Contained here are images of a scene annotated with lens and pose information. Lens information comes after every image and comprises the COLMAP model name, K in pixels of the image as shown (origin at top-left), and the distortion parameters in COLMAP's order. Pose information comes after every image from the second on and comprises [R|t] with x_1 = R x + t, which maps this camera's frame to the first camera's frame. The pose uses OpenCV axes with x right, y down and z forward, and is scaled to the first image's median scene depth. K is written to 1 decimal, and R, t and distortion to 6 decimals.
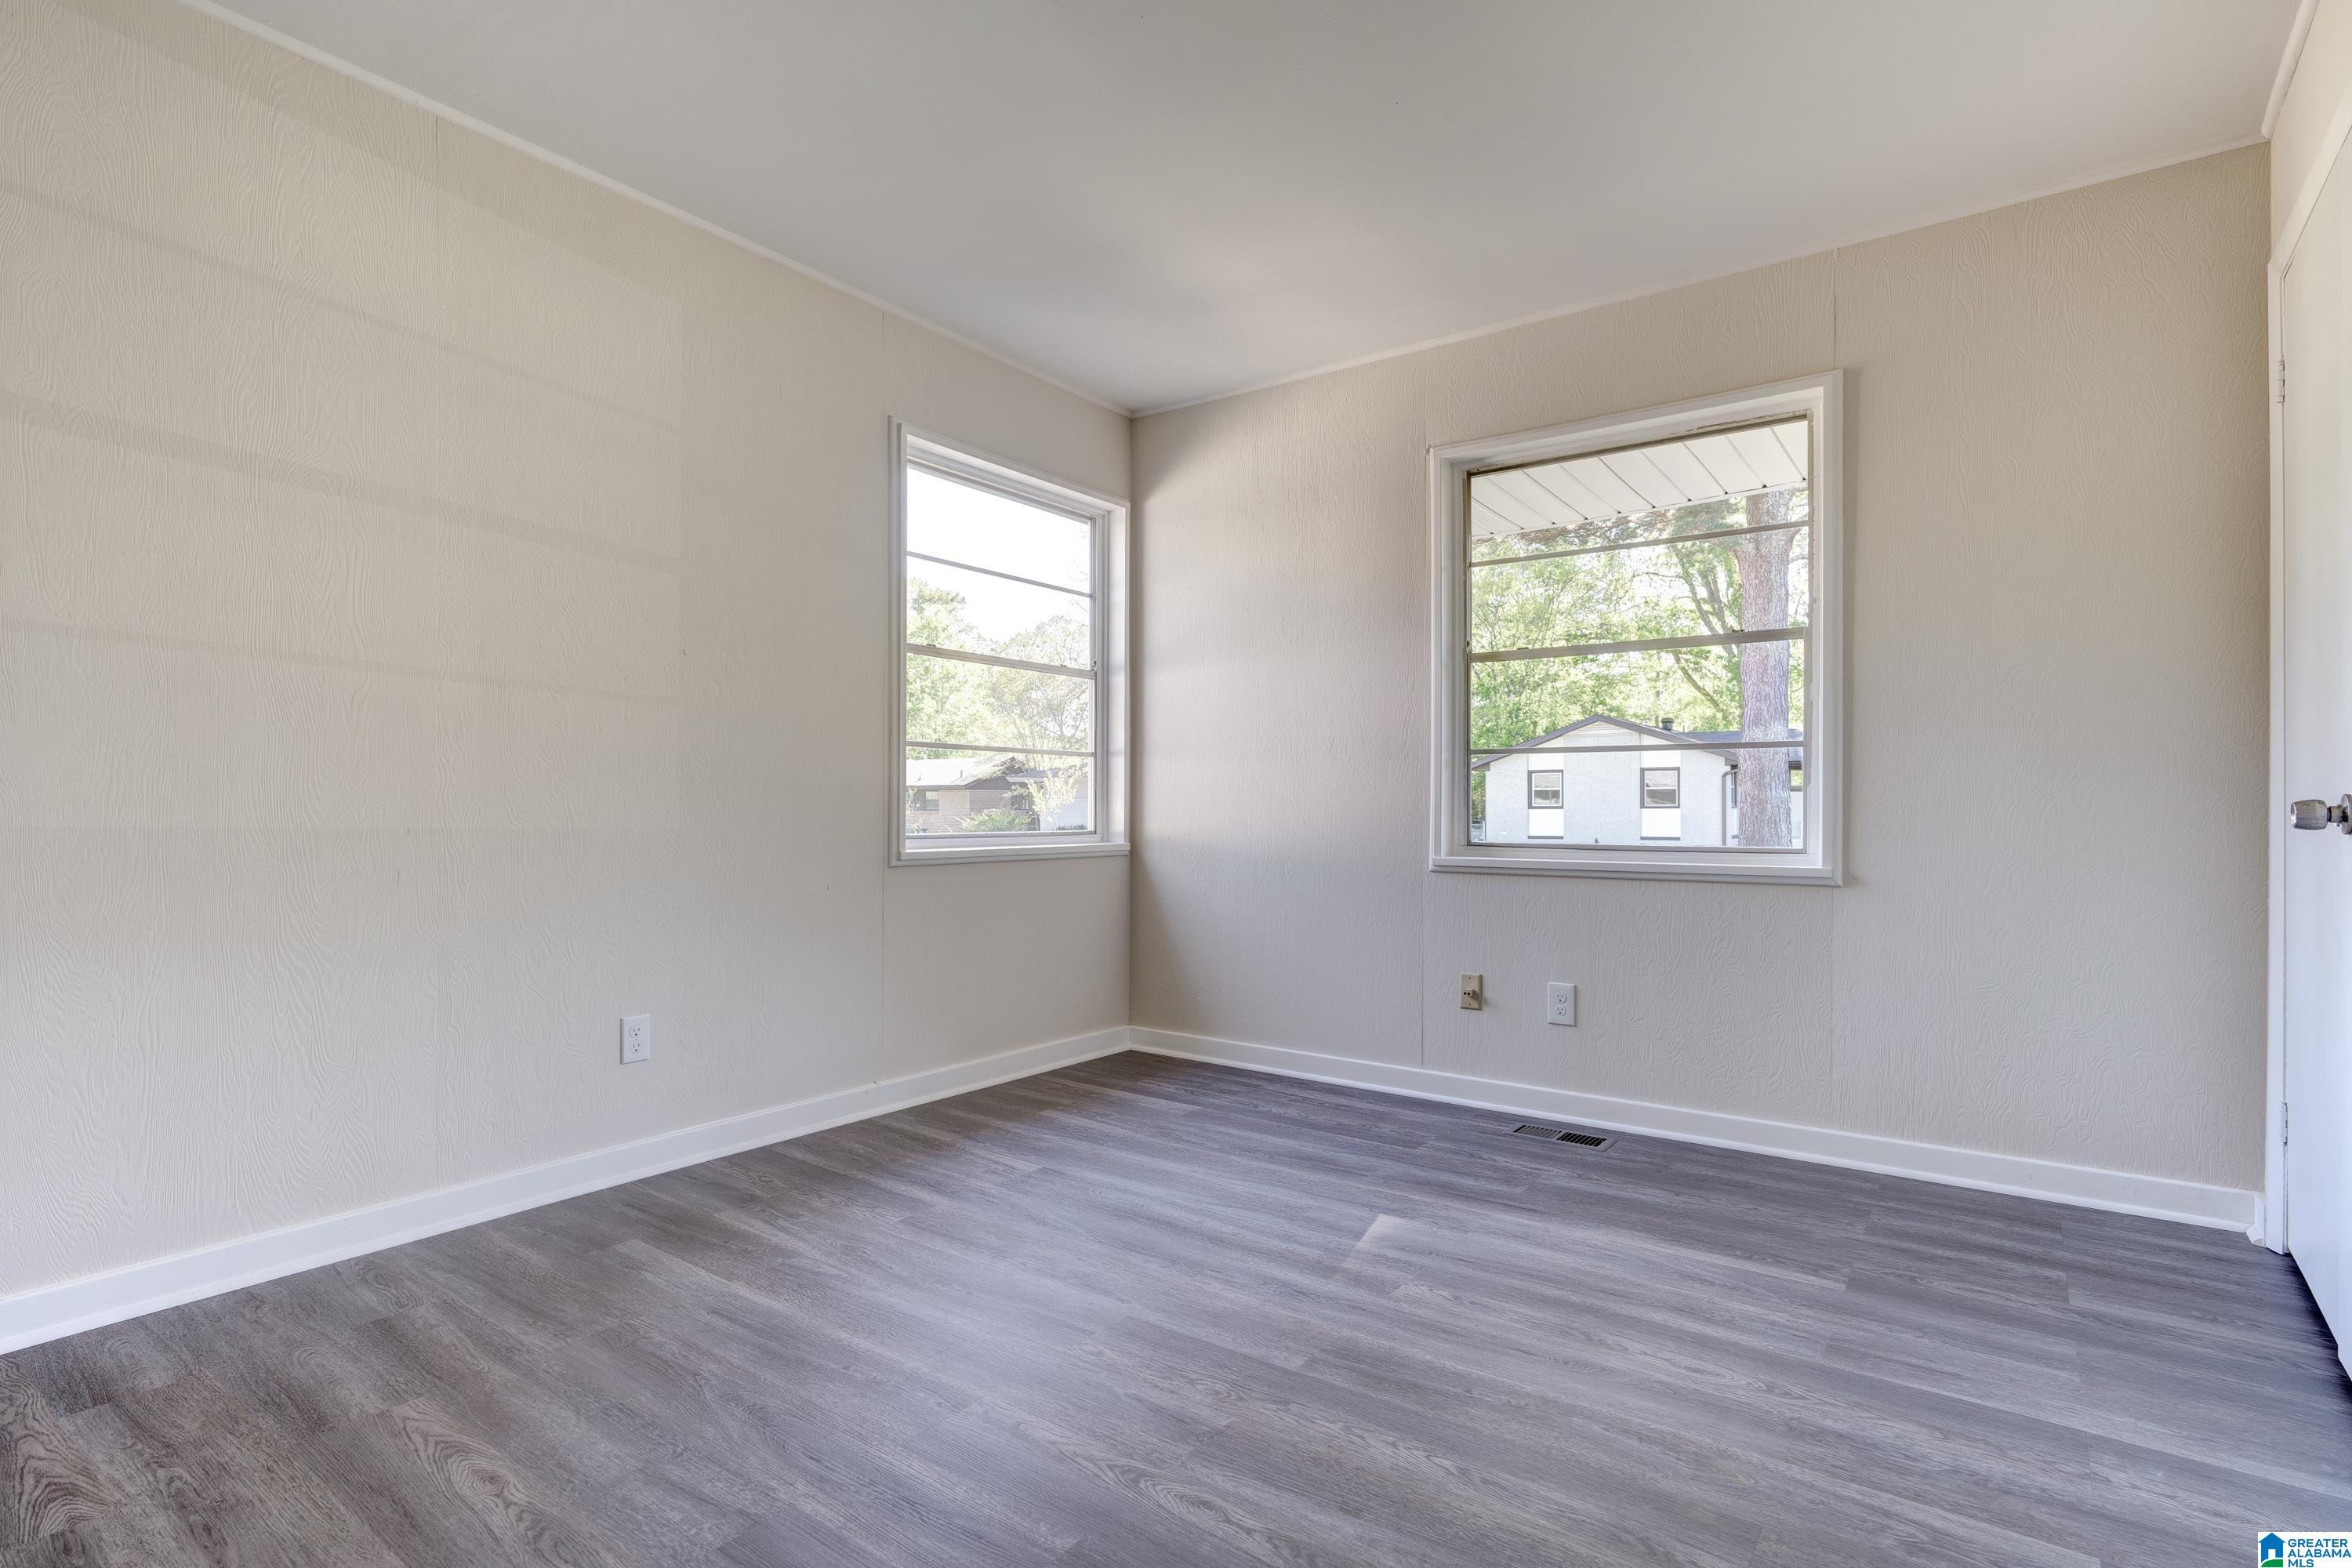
lens RADIAL K [[1140.1, 0, 1180.2], [0, 1140.1, 786.2], [0, 0, 1]] dist [-0.001192, -0.000613]
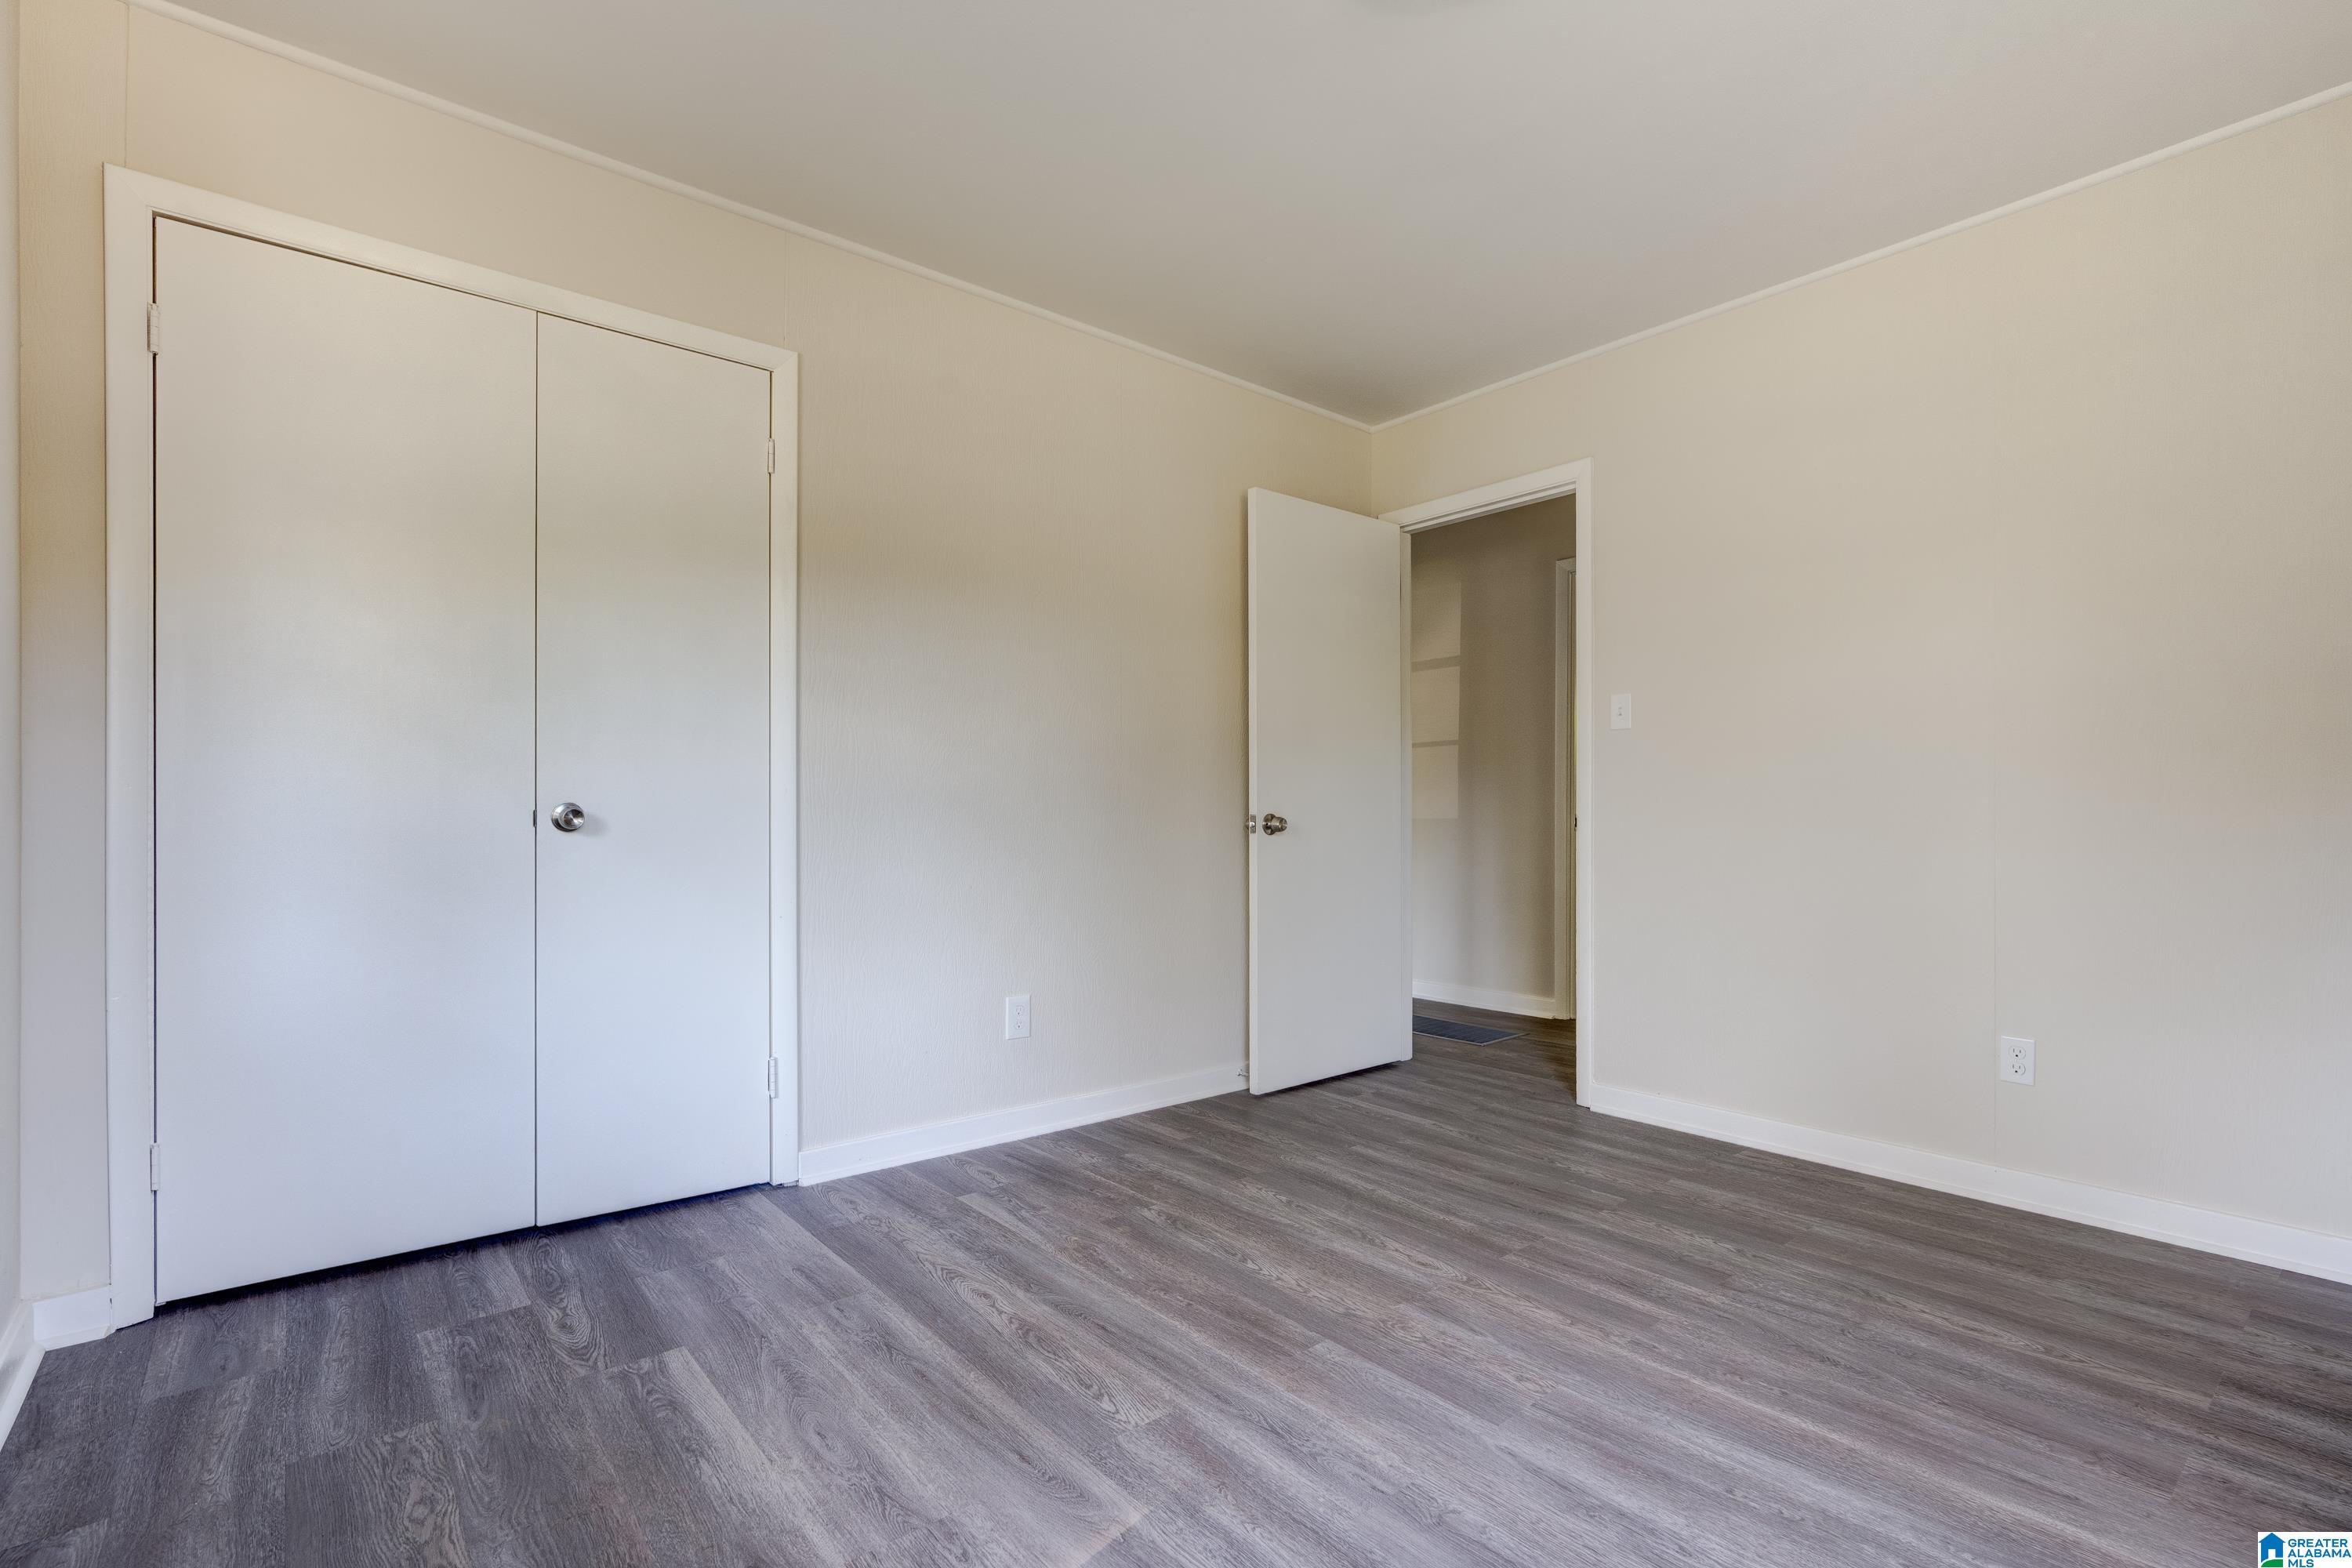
lens RADIAL K [[1071.0, 0, 1178.2], [0, 1071.0, 800.4], [0, 0, 1]] dist [-0.000558, -0.000911]
pose [[-0.968595, -0.003296, 0.248621, -0.014129], [-0.009436, 0.999679, -0.023506, 0.026479], [-0.248464, -0.025113, -0.968316, 2.061642]]
